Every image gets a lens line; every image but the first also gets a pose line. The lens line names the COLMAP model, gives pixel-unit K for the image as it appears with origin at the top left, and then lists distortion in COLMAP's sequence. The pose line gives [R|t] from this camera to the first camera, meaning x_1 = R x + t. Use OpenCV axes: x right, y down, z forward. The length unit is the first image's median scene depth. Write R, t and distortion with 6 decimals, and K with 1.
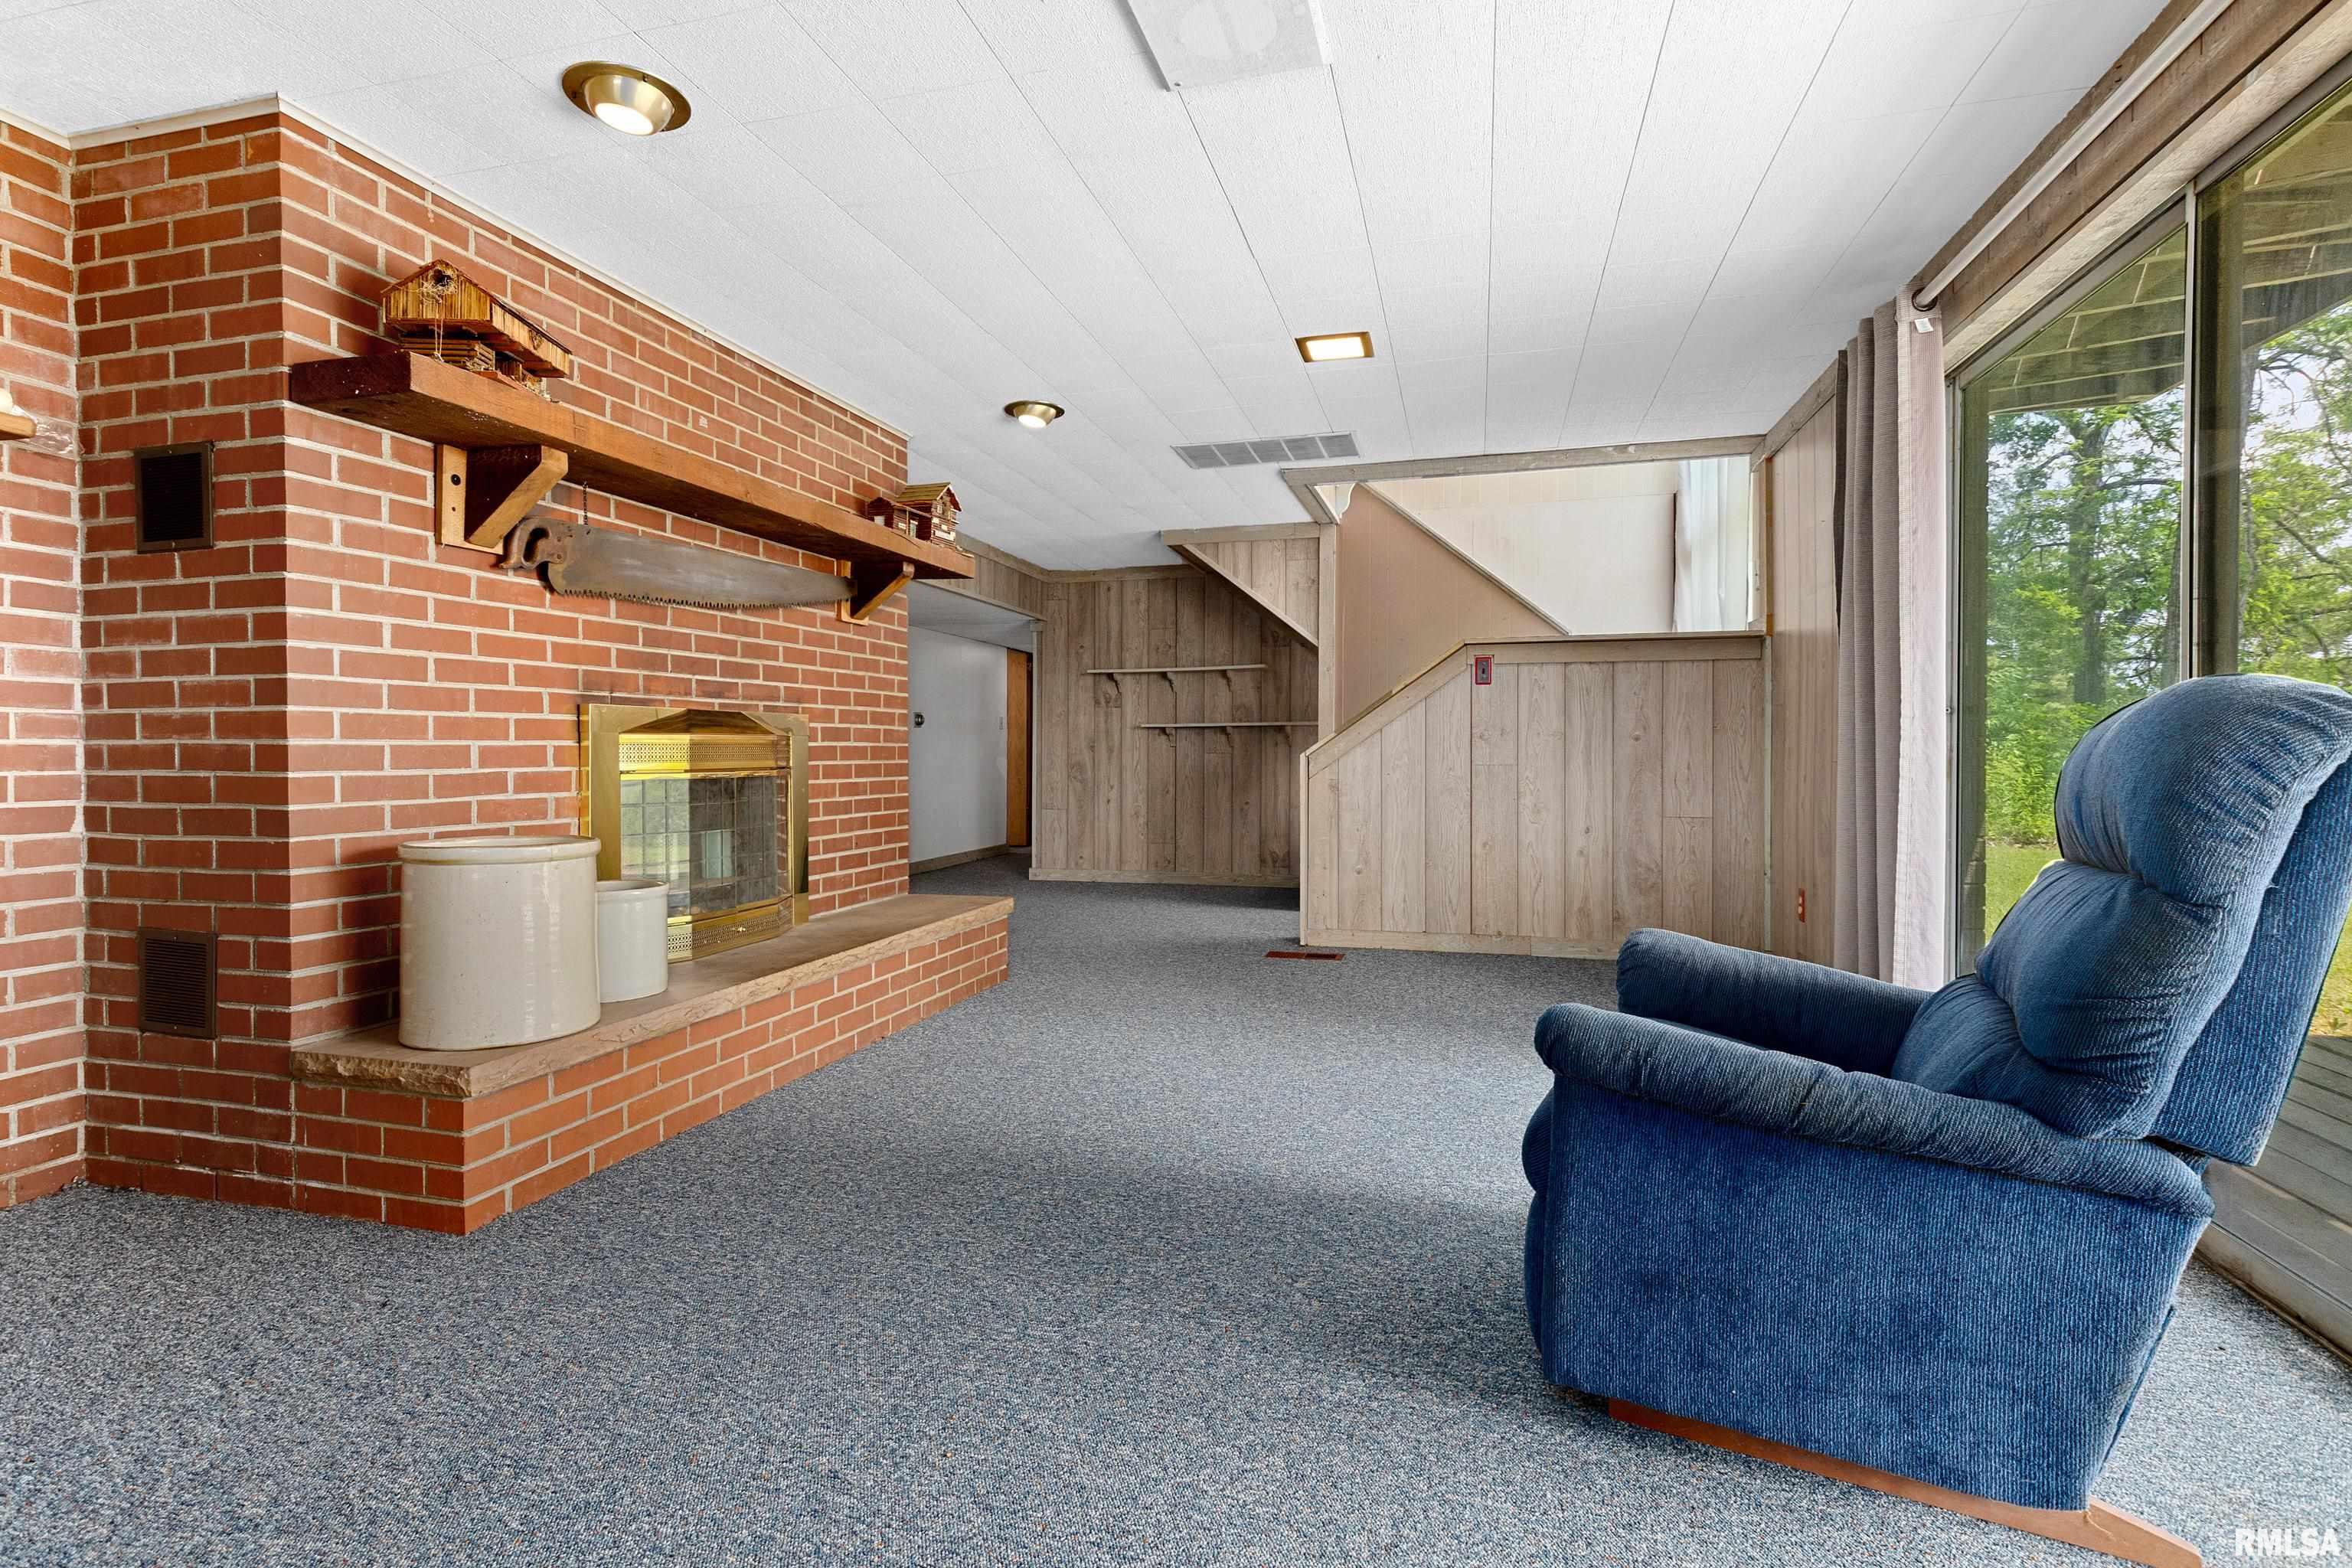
lens RADIAL K [[1097.5, 0, 1181.3], [0, 1097.5, 763.7], [0, 0, 1]] dist [-0.000439, 0.000223]
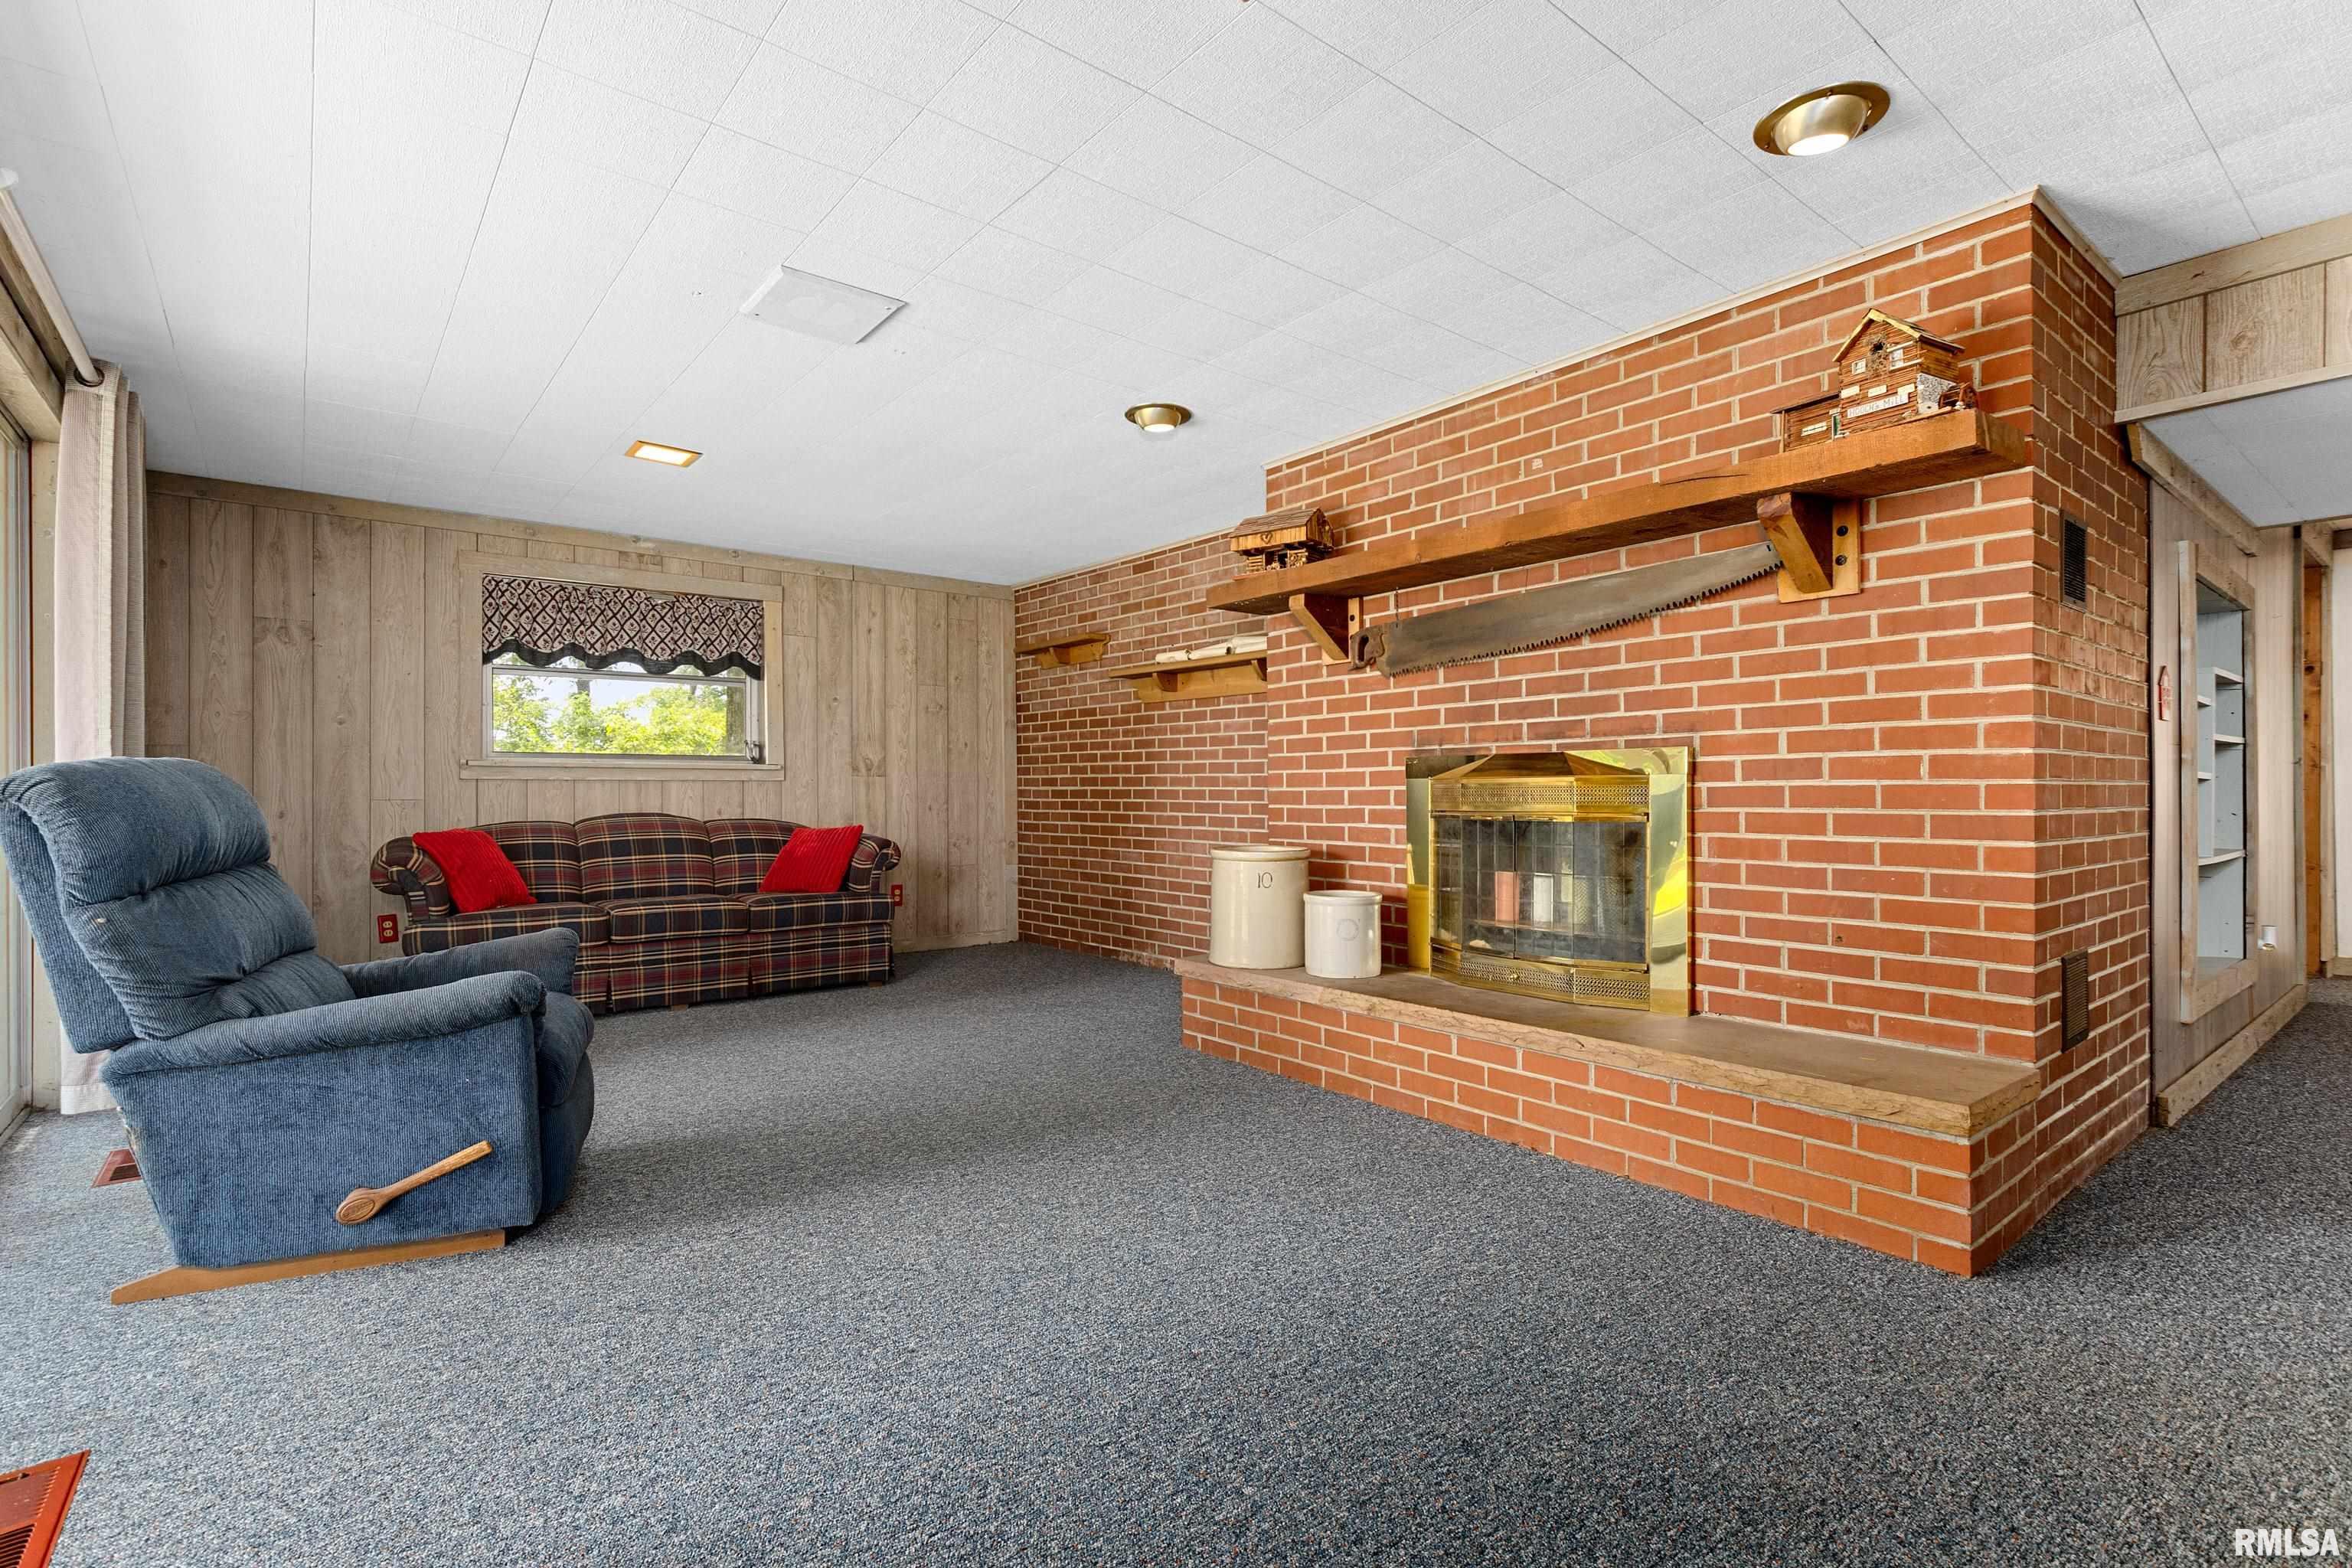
lens RADIAL K [[1097.5, 0, 1184.7], [0, 1097.5, 788.7], [0, 0, 1]] dist [-0.000439, 0.000223]
pose [[-0.586760, 0.000064, -0.809761, 0.419265], [-0.005269, 0.999979, 0.003896, -0.013724], [0.809744, 0.006552, -0.586747, 0.993802]]
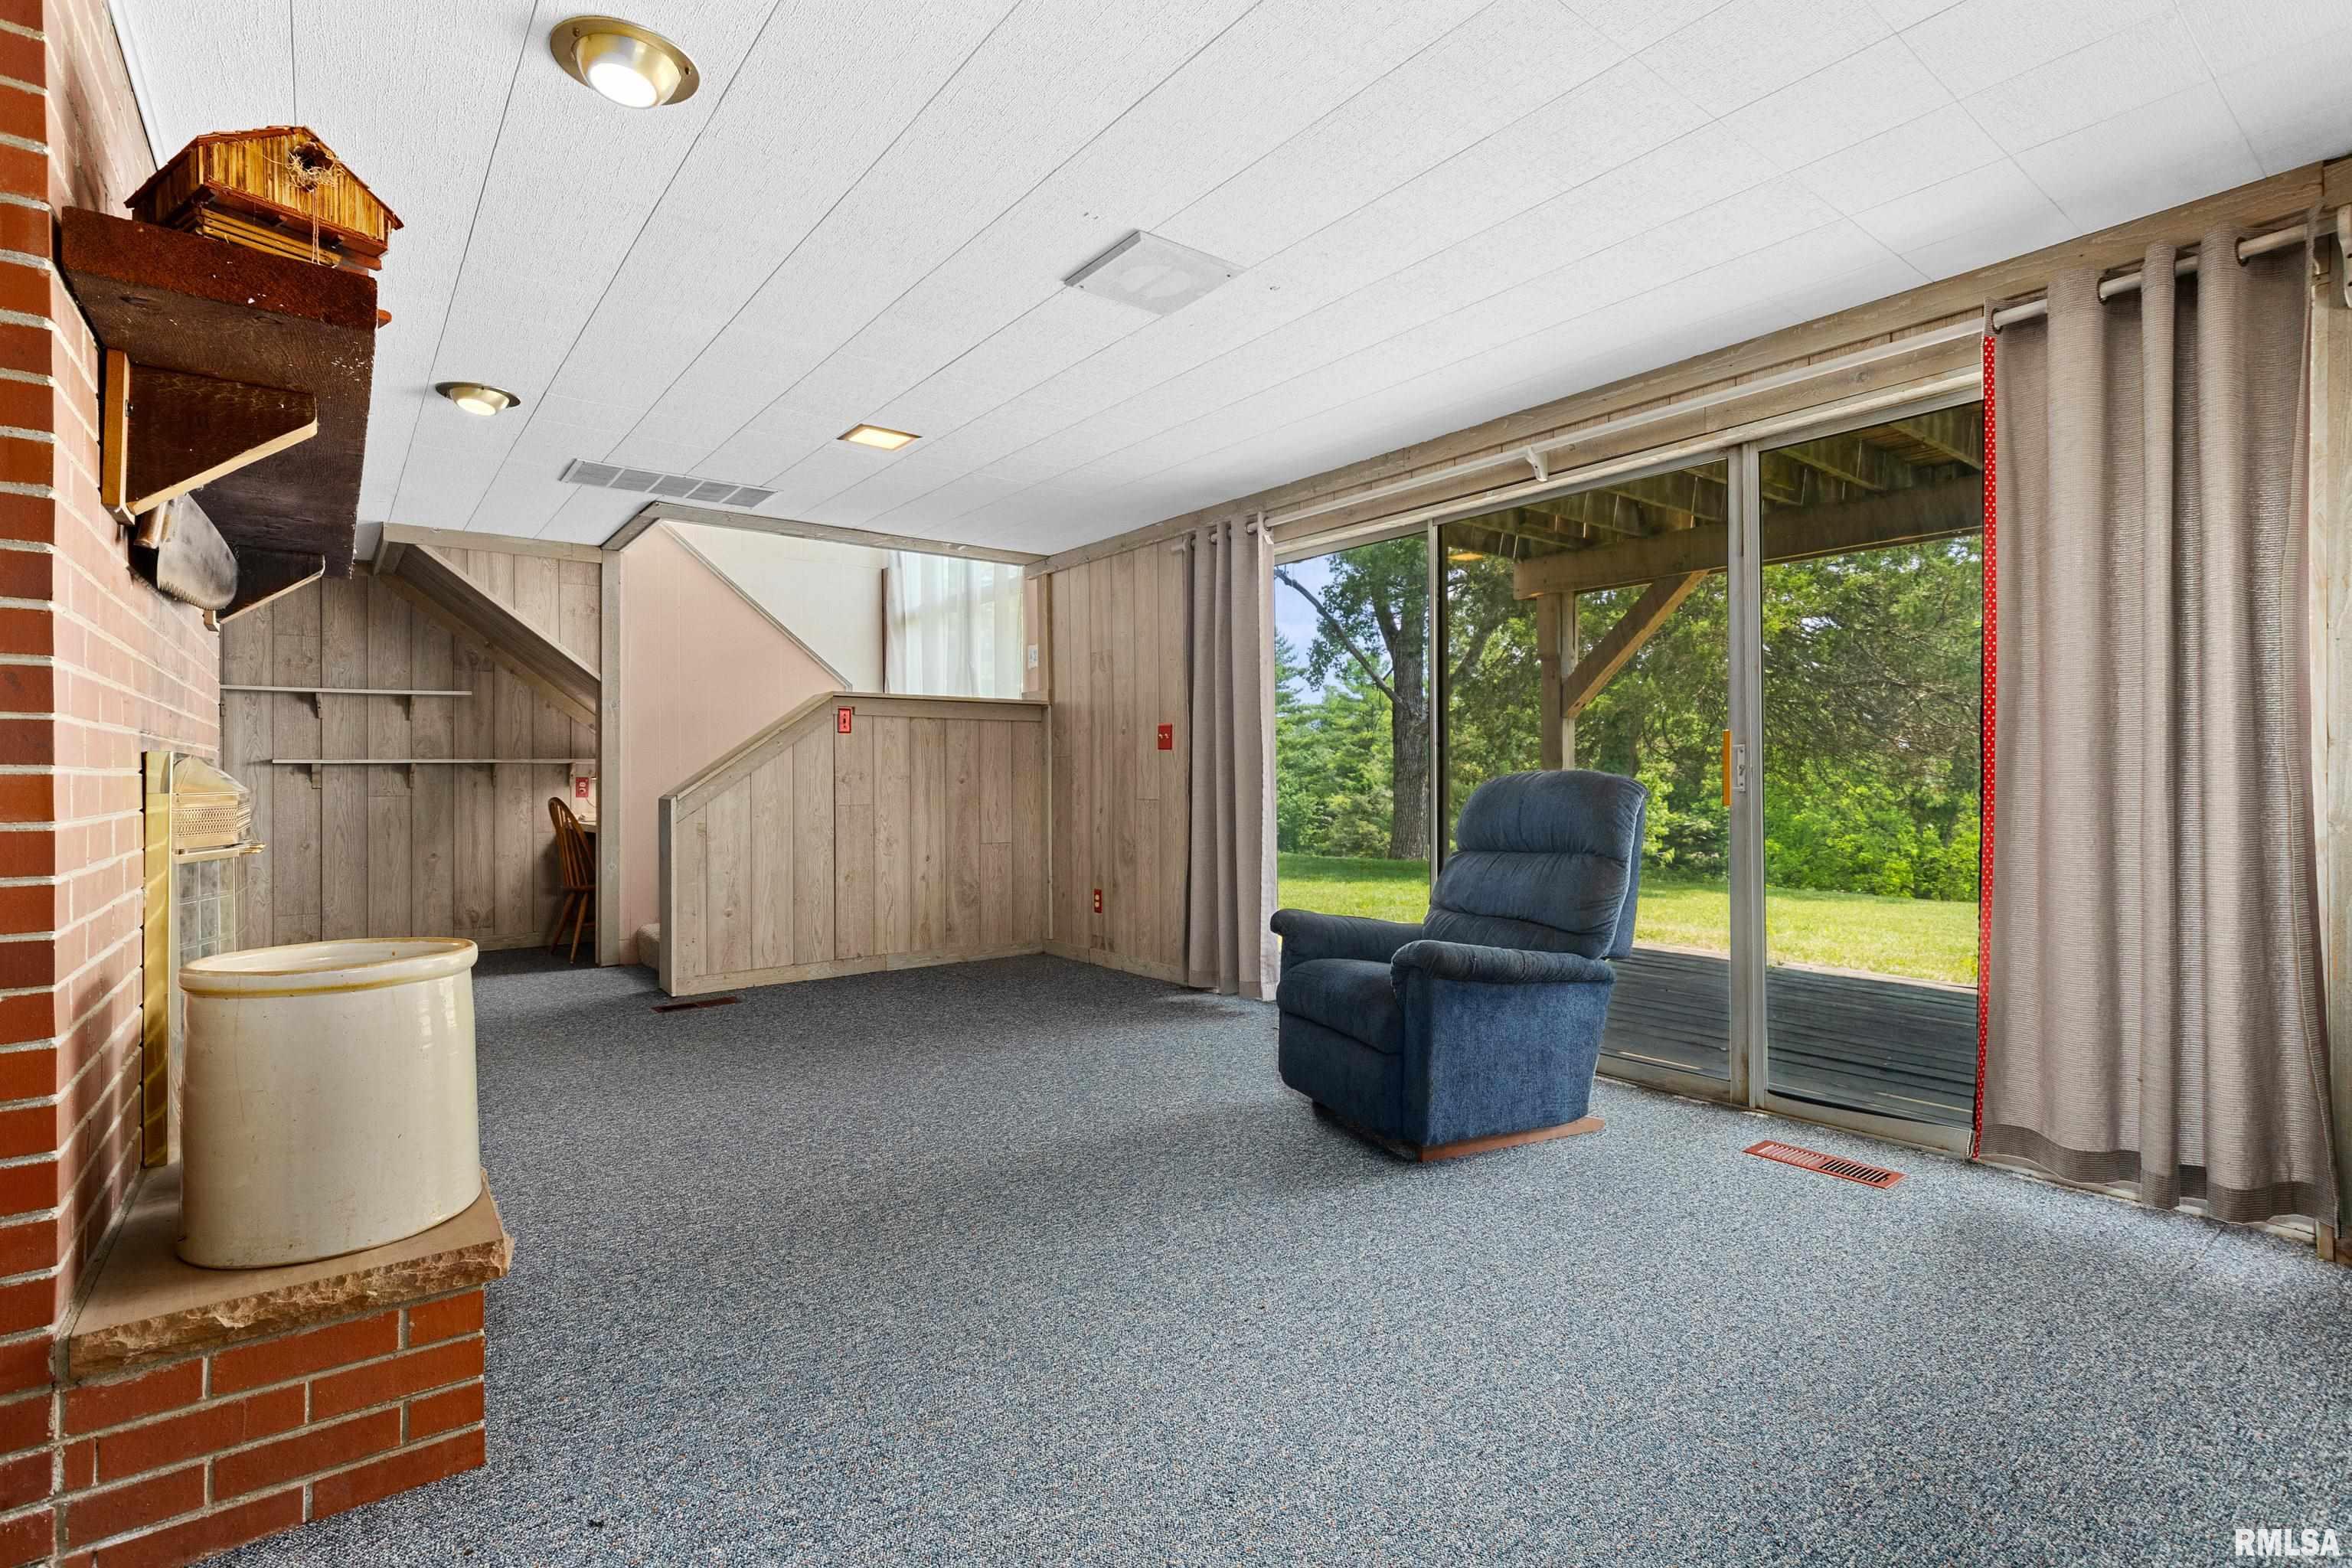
lens RADIAL K [[1097.5, 0, 1185.1], [0, 1097.5, 780.1], [0, 0, 1]] dist [-0.000439, 0.000223]
pose [[0.595411, -0.003864, 0.803412, -0.455005], [0.012657, 0.999909, -0.004571, -0.016822], [-0.803322, 0.012891, 0.595406, 0.069975]]
